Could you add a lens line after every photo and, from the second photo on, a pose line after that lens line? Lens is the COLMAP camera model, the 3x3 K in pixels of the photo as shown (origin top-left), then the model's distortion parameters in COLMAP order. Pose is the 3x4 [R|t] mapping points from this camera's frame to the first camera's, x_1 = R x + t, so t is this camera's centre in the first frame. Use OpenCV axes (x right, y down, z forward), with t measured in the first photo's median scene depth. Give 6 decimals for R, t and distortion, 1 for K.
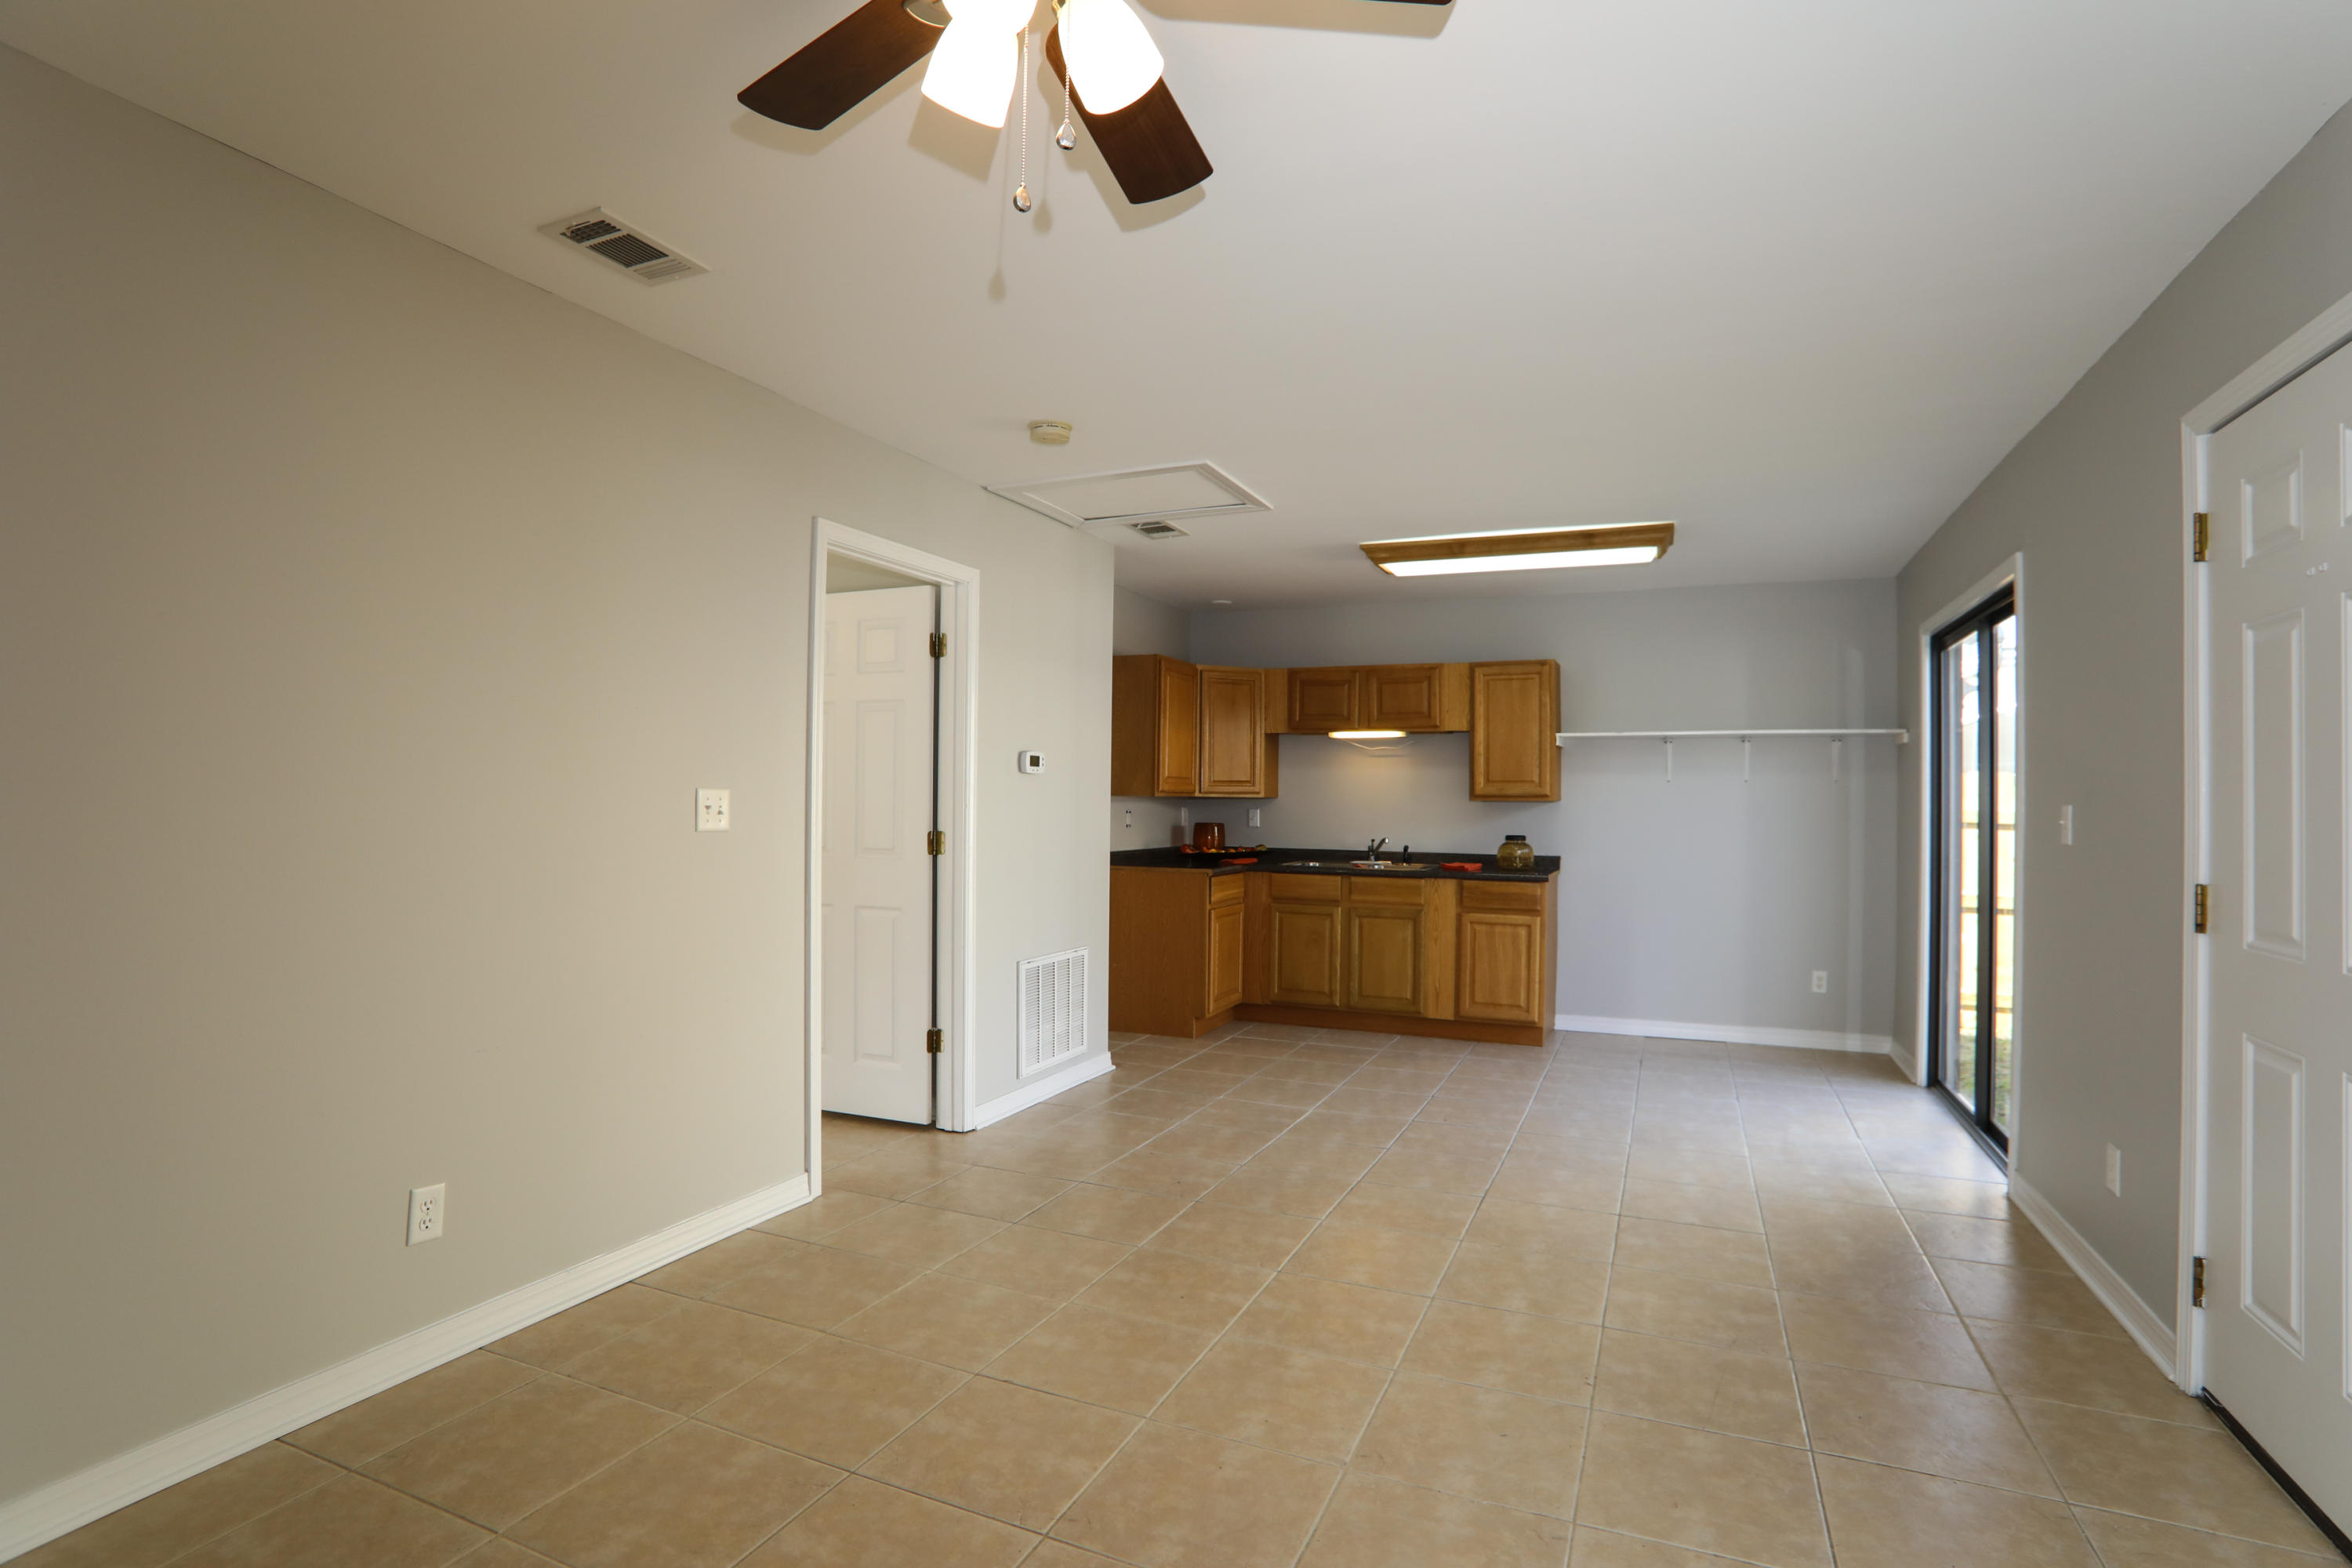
lens RADIAL K [[1186.1, 0, 1173.3], [0, 1186.1, 786.4], [0, 0, 1]] dist [-0.085246, 0.037687]
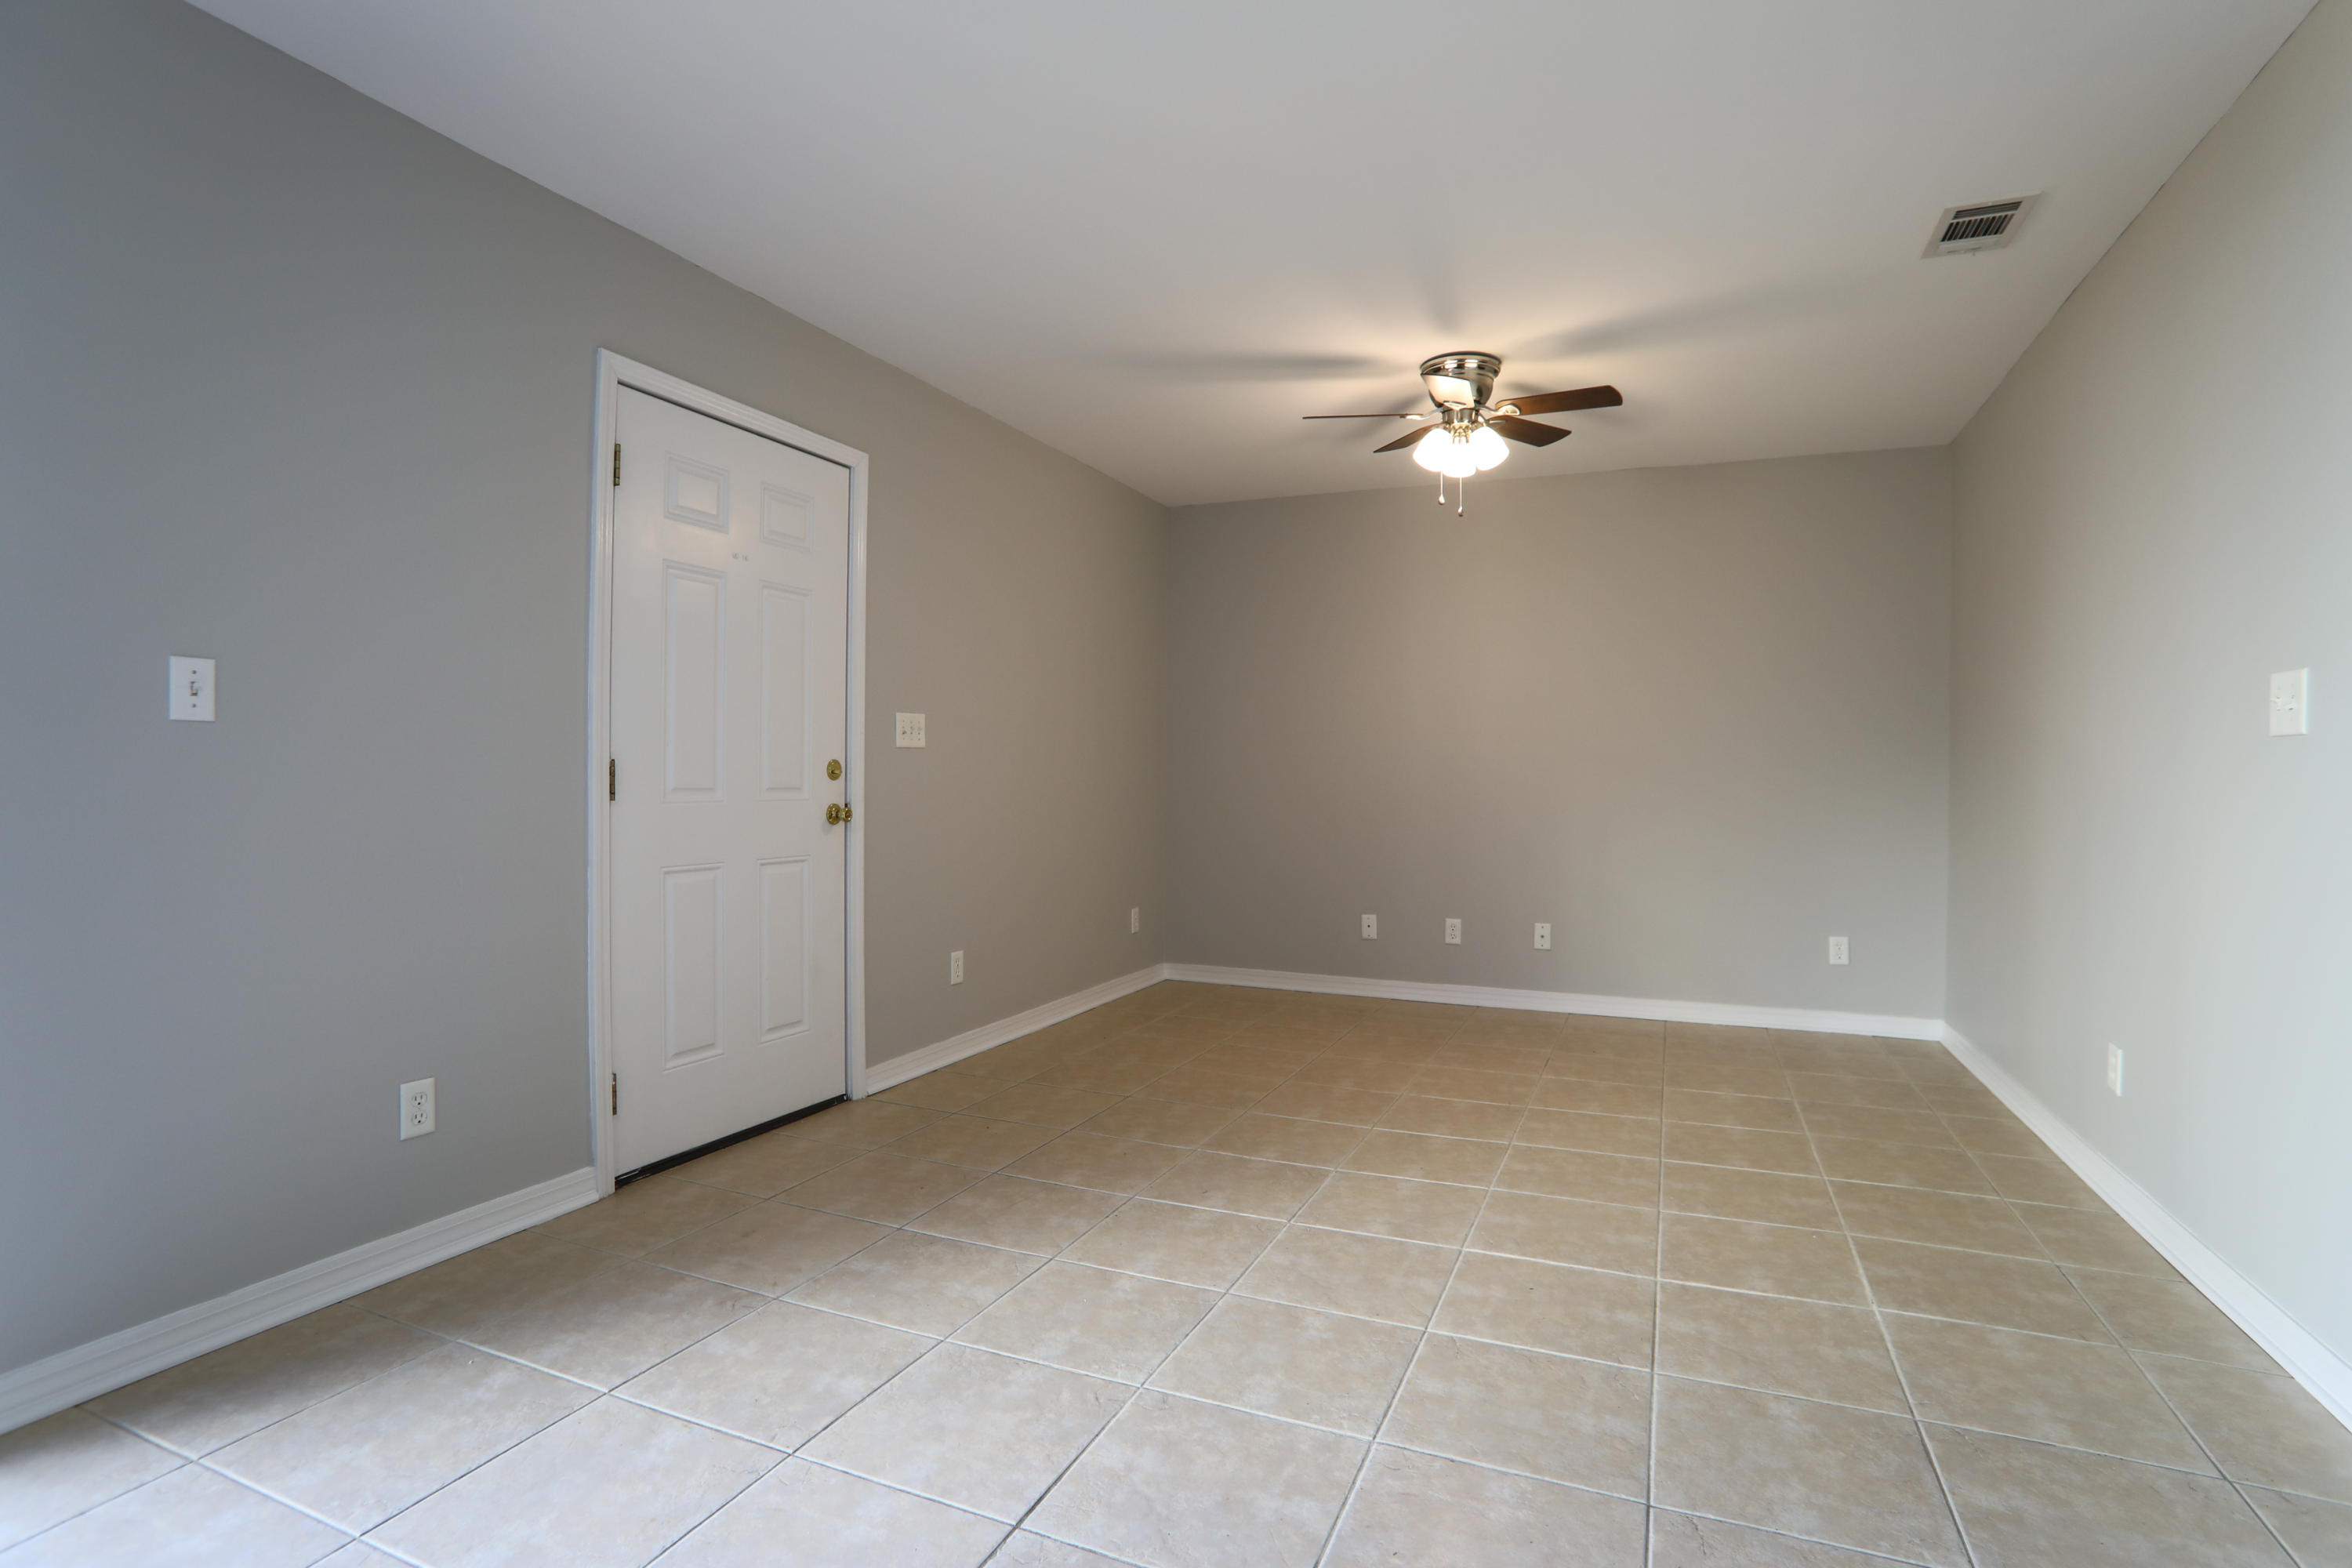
lens RADIAL K [[1186.1, 0, 1173.3], [0, 1186.1, 786.4], [0, 0, 1]] dist [-0.085246, 0.037687]
pose [[-0.999832, -0.017908, -0.003901, 0.290759], [-0.017882, 0.999818, -0.006576, 0.099309], [0.004018, -0.006505, -0.999971, 1.960122]]
